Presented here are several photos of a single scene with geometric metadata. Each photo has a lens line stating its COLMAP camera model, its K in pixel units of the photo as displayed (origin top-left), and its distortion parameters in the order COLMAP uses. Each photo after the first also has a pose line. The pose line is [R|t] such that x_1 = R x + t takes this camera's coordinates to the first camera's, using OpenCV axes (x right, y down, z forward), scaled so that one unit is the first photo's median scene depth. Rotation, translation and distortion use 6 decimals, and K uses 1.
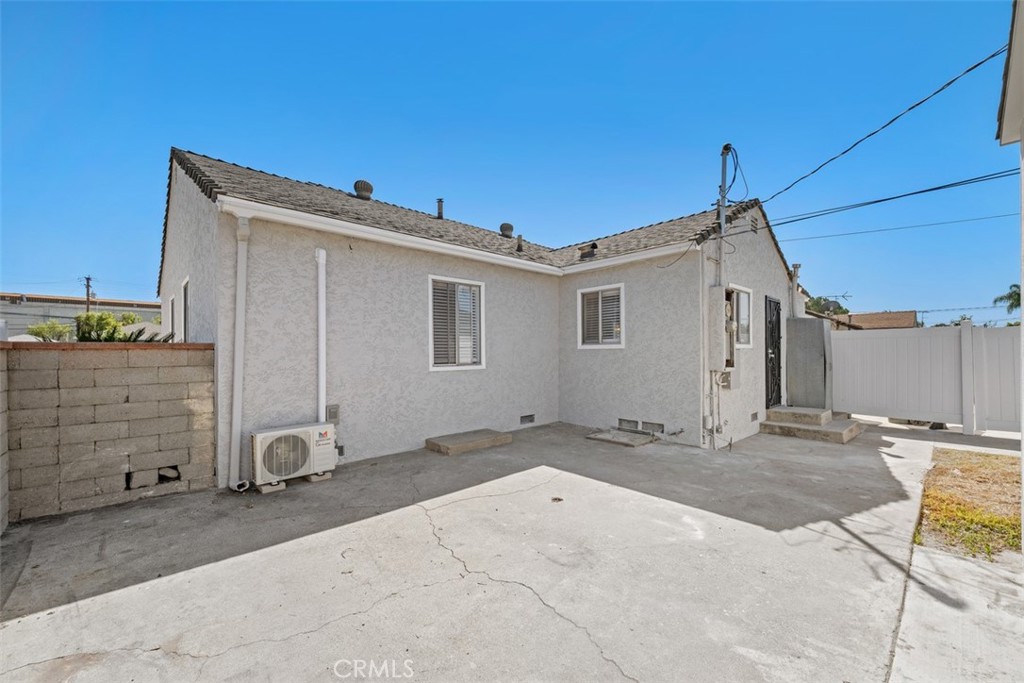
lens RADIAL K [[396.7, 0, 510.6], [0, 396.7, 347.7], [0, 0, 1]] dist [-0.003081, -0.000209]
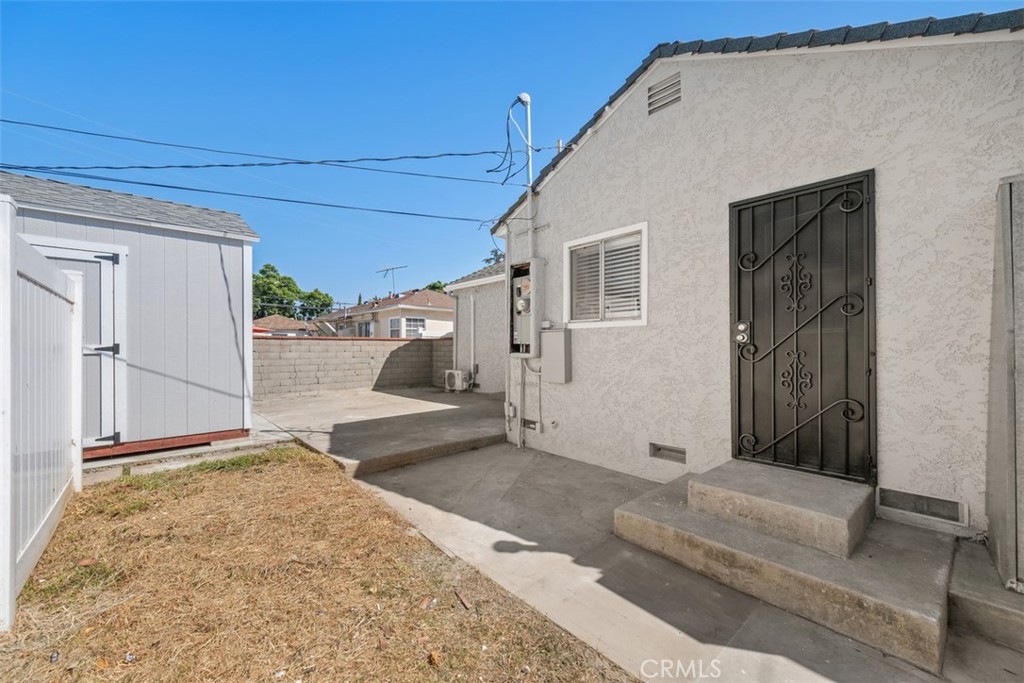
lens RADIAL K [[396.7, 0, 515.5], [0, 396.7, 344.7], [0, 0, 1]] dist [-0.003081, -0.000209]
pose [[0.012767, -0.000377, -0.999918, 2.007522], [0.007431, 0.999972, -0.000283, 0.044542], [0.999891, -0.007427, 0.012770, 1.373537]]
